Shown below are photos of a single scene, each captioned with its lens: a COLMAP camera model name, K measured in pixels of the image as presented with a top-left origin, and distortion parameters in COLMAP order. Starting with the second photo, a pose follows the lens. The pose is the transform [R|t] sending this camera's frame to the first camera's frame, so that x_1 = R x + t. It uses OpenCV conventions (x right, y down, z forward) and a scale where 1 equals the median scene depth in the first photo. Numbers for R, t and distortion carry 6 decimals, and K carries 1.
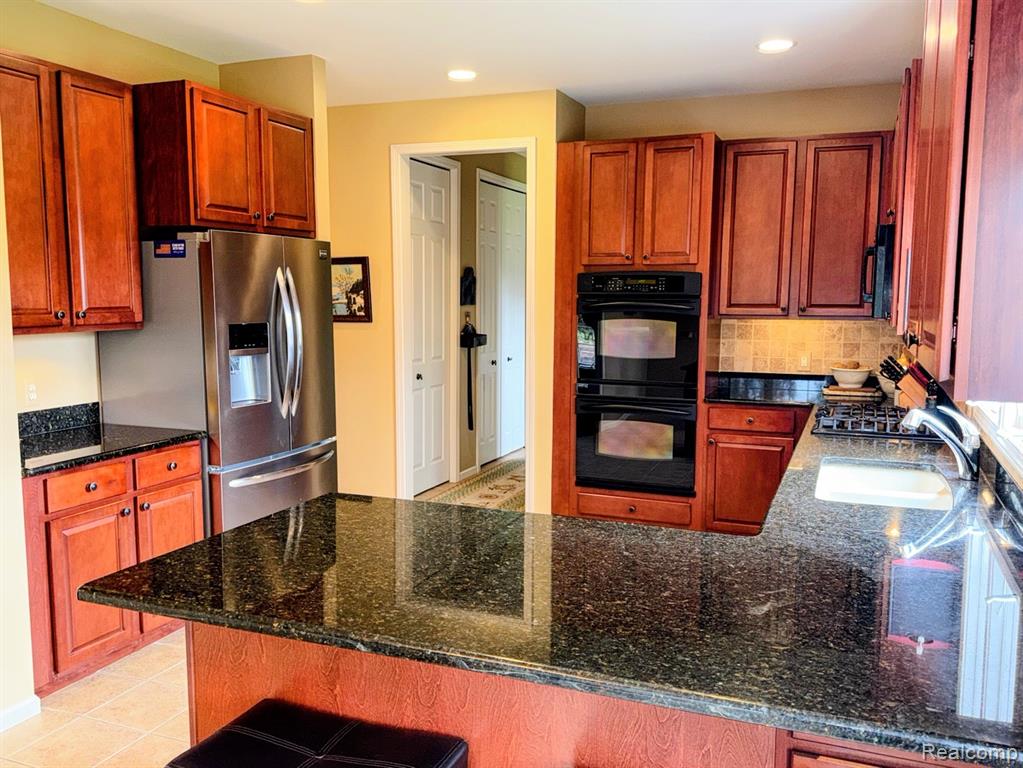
lens RADIAL K [[864.6, 0, 512.8], [0, 864.6, 394.2], [0, 0, 1]] dist [0.111624, -0.194679]
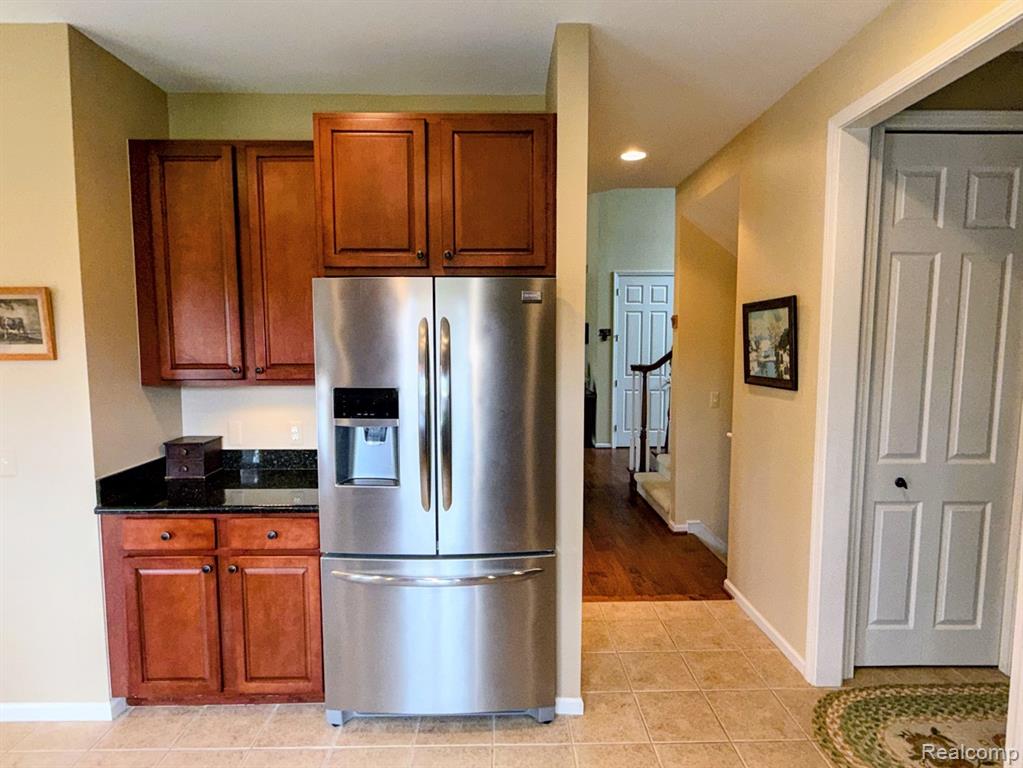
lens RADIAL K [[534.9, 0, 511.5], [0, 534.9, 384.0], [0, 0, 1]] dist [-0.000581, 0.000032]
pose [[0.381279, 0.073515, -0.921533, 0.167847], [-0.106337, 0.993704, 0.035276, -0.094401], [0.918324, 0.084543, 0.386696, 0.751943]]
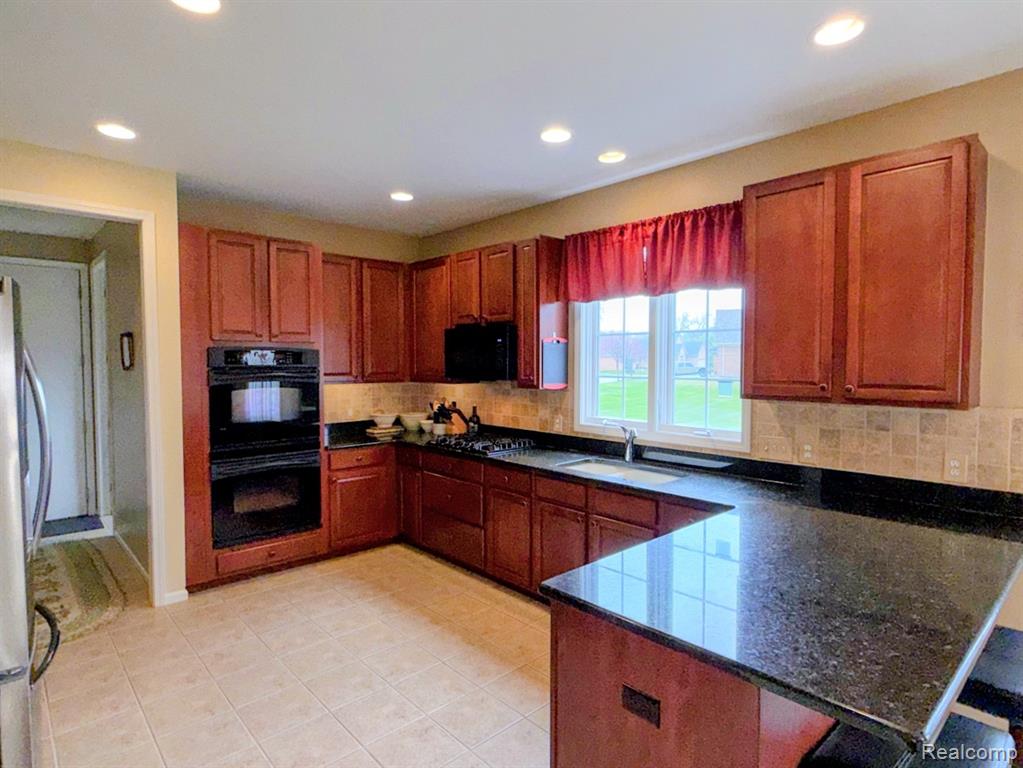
lens RADIAL K [[563.6, 0, 511.5], [0, 563.6, 384.0], [0, 0, 1]] dist [0.001302, 0.000304]
pose [[0.437421, -0.042990, 0.898229, -0.413826], [0.107007, 0.994248, -0.004525, -0.056897], [-0.892867, 0.098096, 0.439505, 0.397122]]
